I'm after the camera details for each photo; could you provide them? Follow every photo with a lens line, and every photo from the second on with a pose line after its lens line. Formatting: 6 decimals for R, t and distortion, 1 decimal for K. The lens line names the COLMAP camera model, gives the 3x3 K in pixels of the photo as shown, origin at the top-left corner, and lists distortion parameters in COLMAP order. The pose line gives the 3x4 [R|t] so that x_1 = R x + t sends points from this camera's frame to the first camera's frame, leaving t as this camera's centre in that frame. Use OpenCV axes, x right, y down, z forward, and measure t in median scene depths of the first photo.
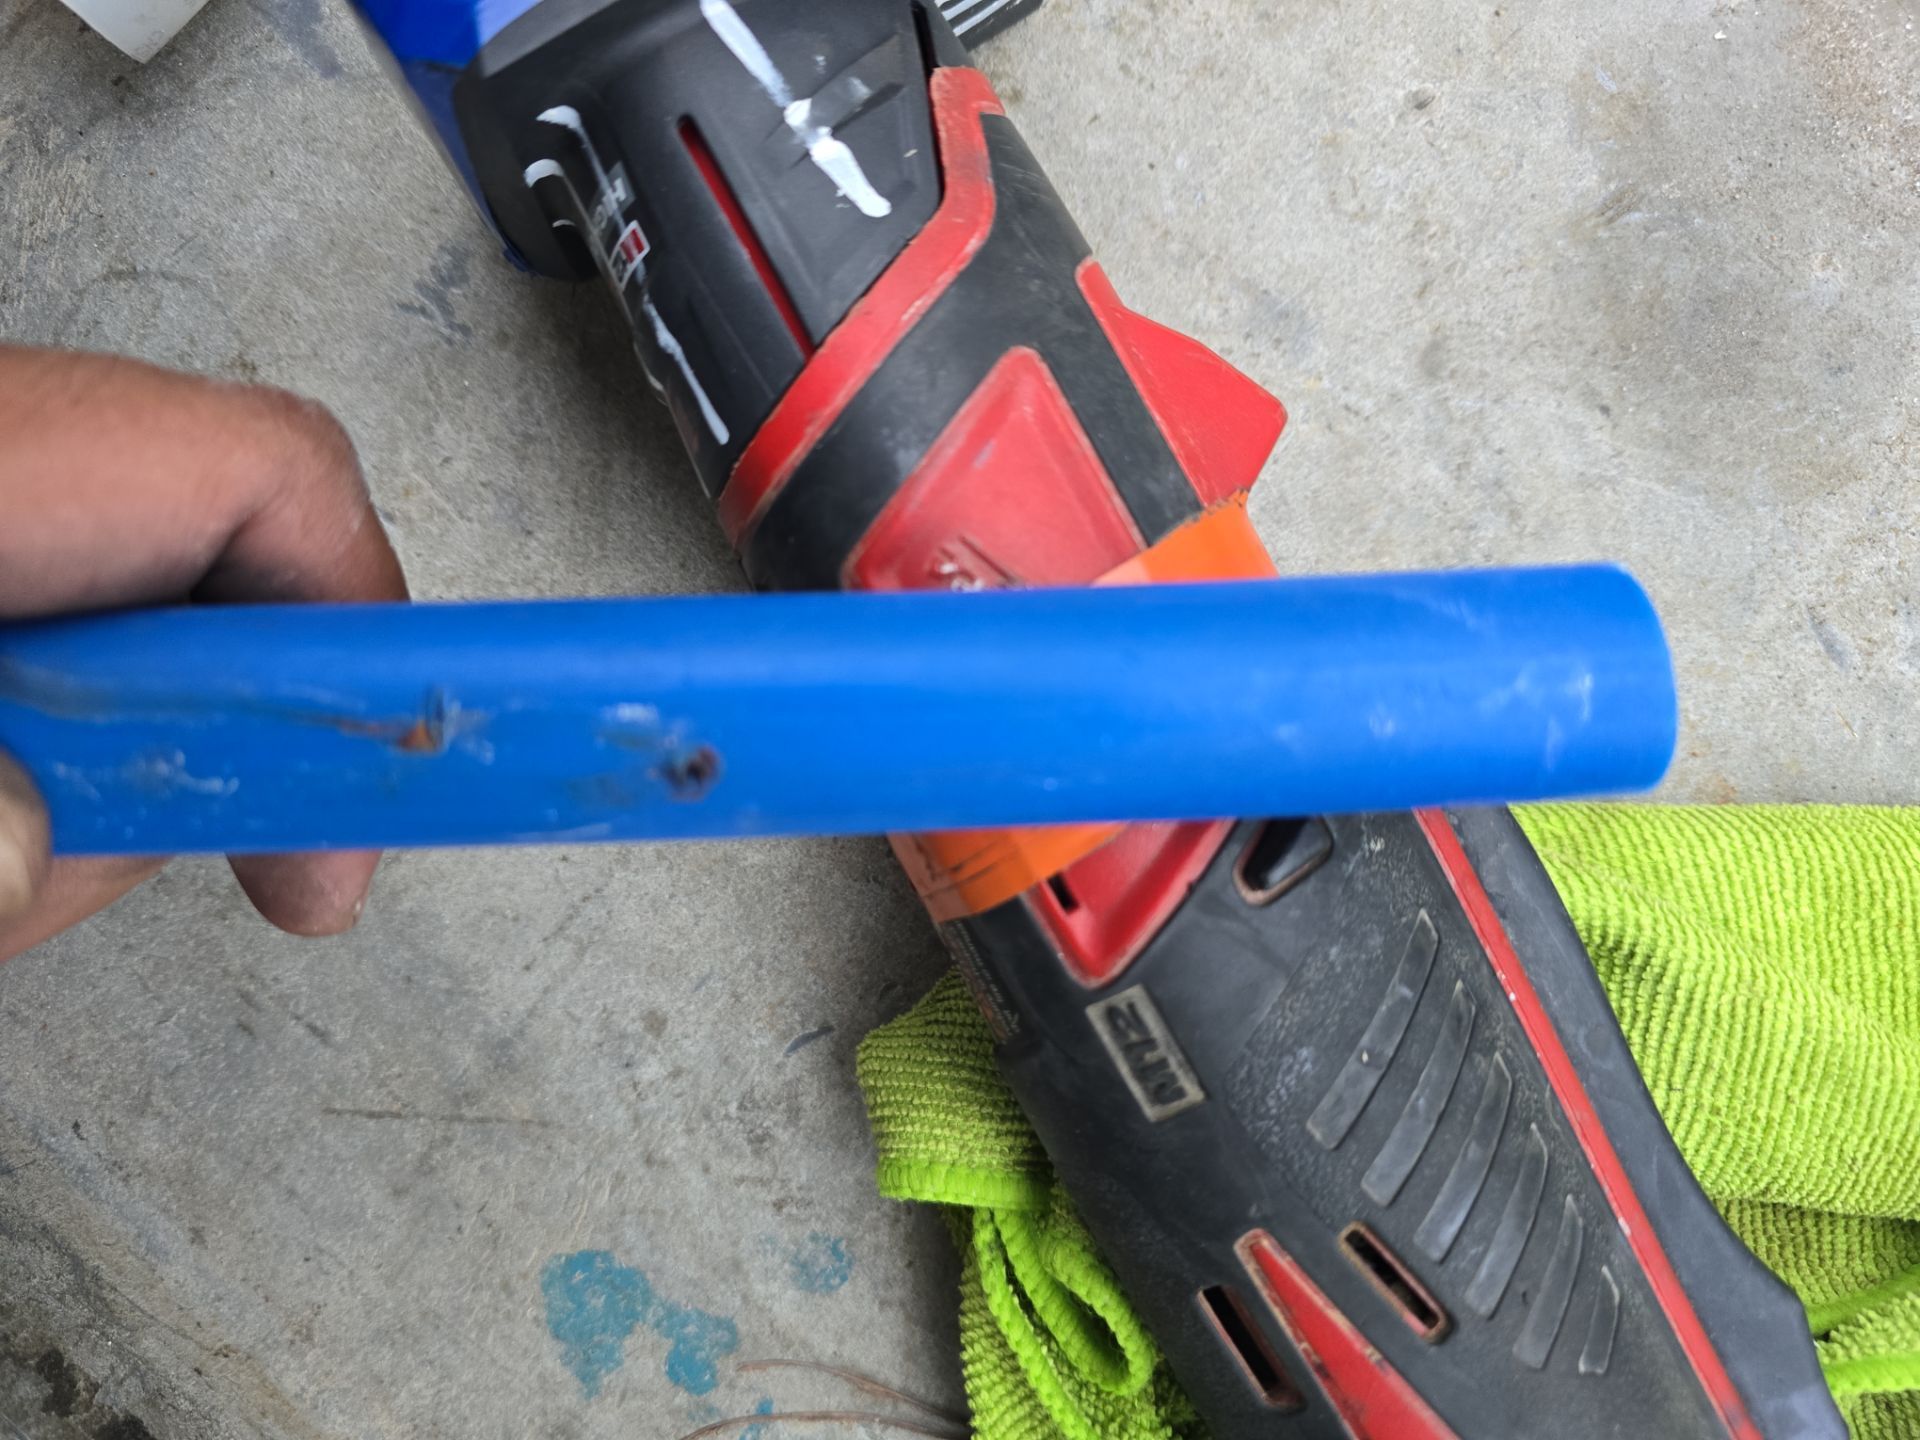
lens RADIAL K [[1575.8, 0, 952.4], [0, 1575.8, 713.4], [0, 0, 1]] dist [-0.004439, -0.040601]
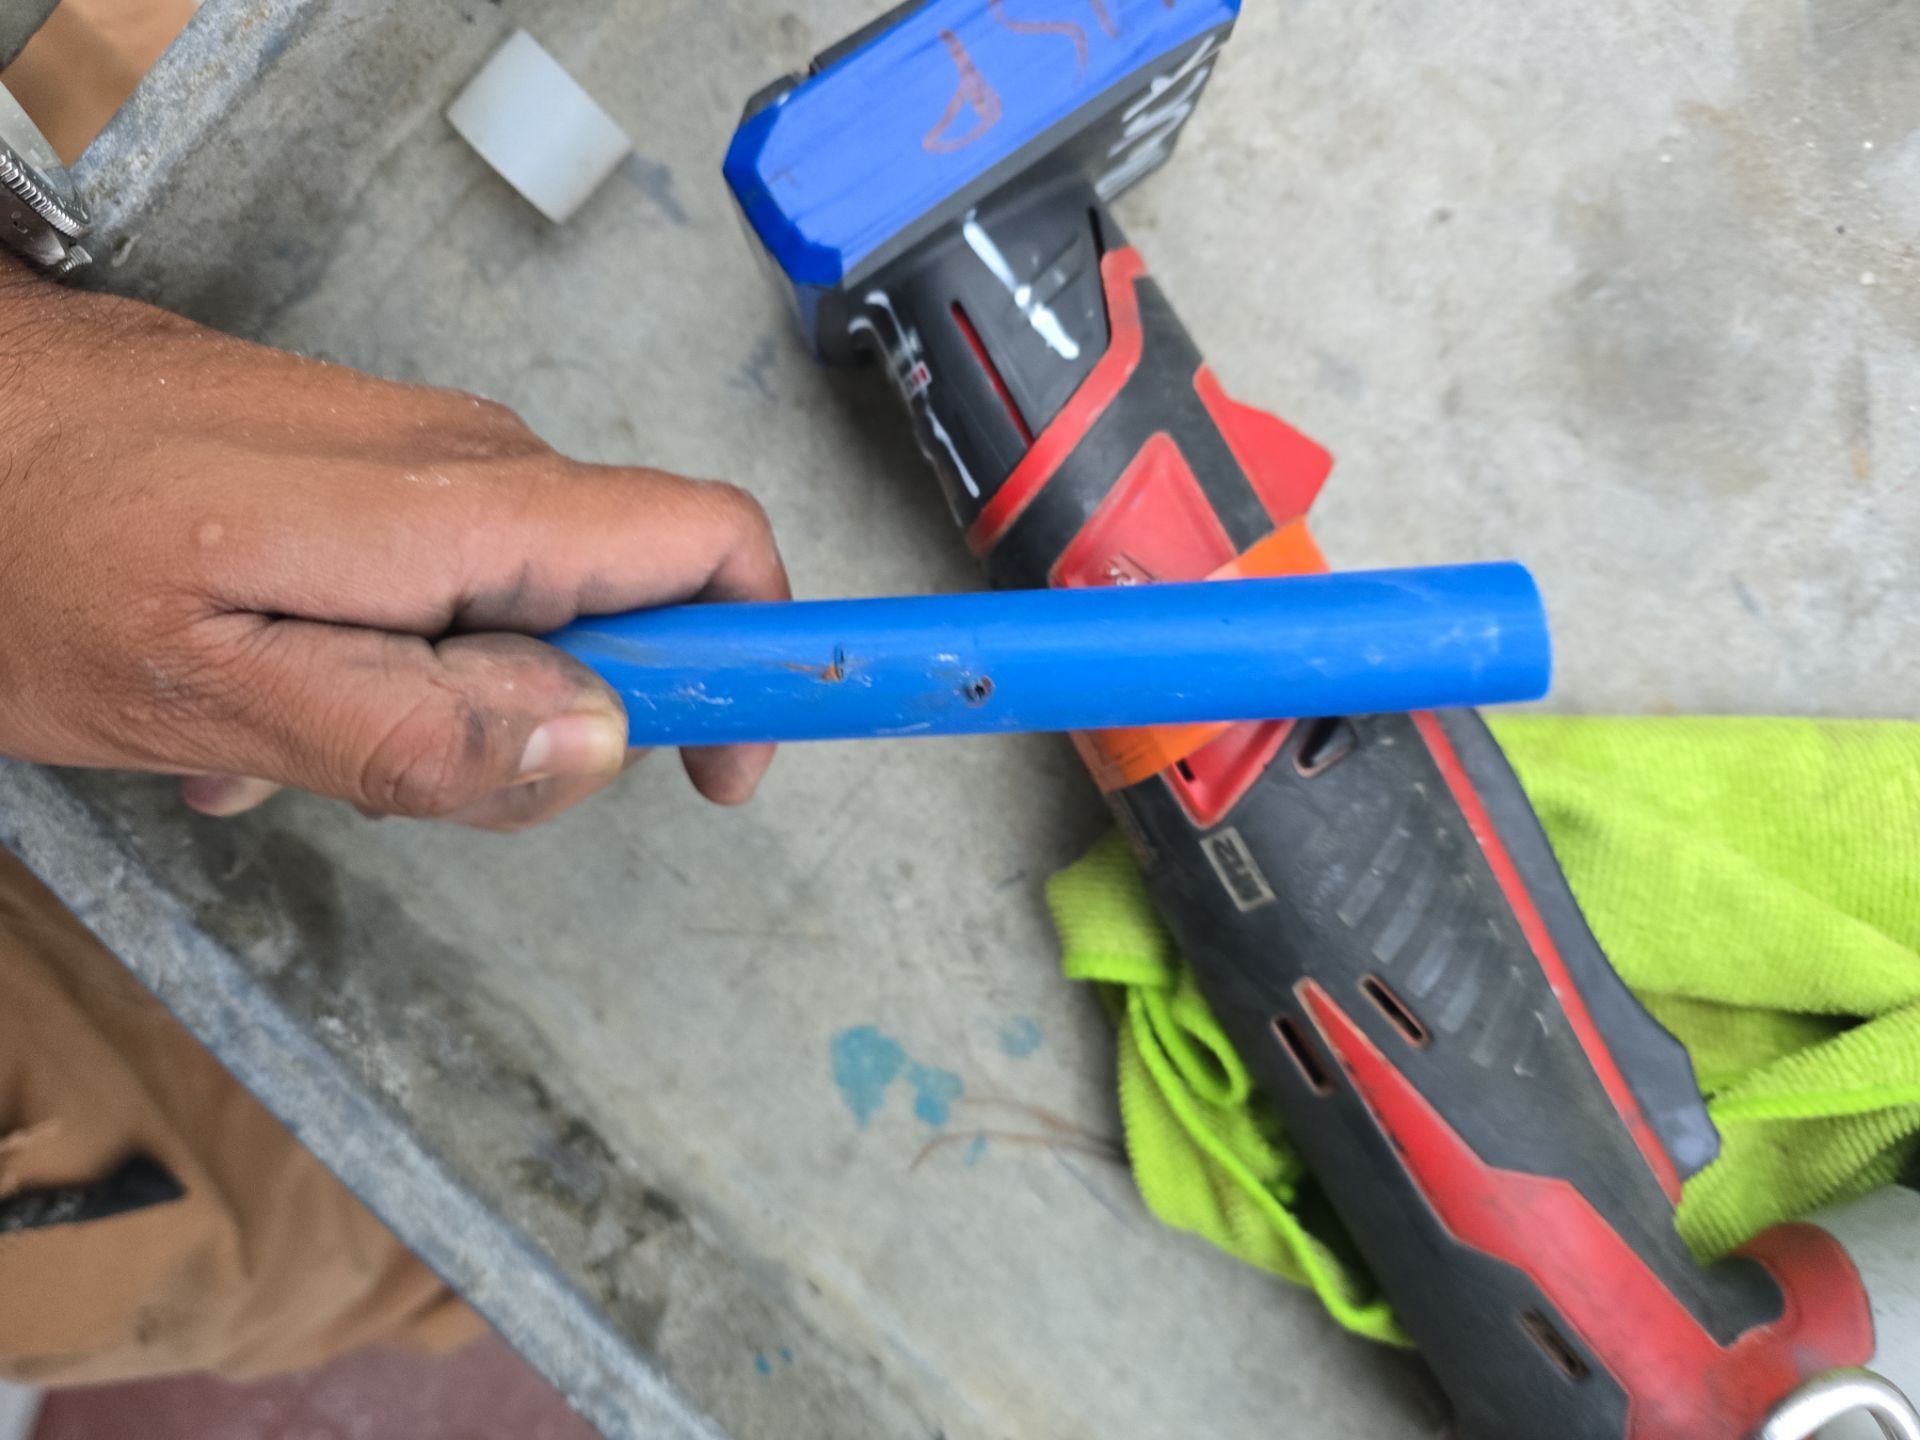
lens RADIAL K [[1575.8, 0, 965.5], [0, 1575.8, 729.1], [0, 0, 1]] dist [-0.004439, -0.040601]
pose [[0.997454, -0.006109, -0.071056, -0.030283], [0.009943, 0.998506, 0.053723, -0.013291], [0.070621, -0.054292, 0.996025, -0.467700]]
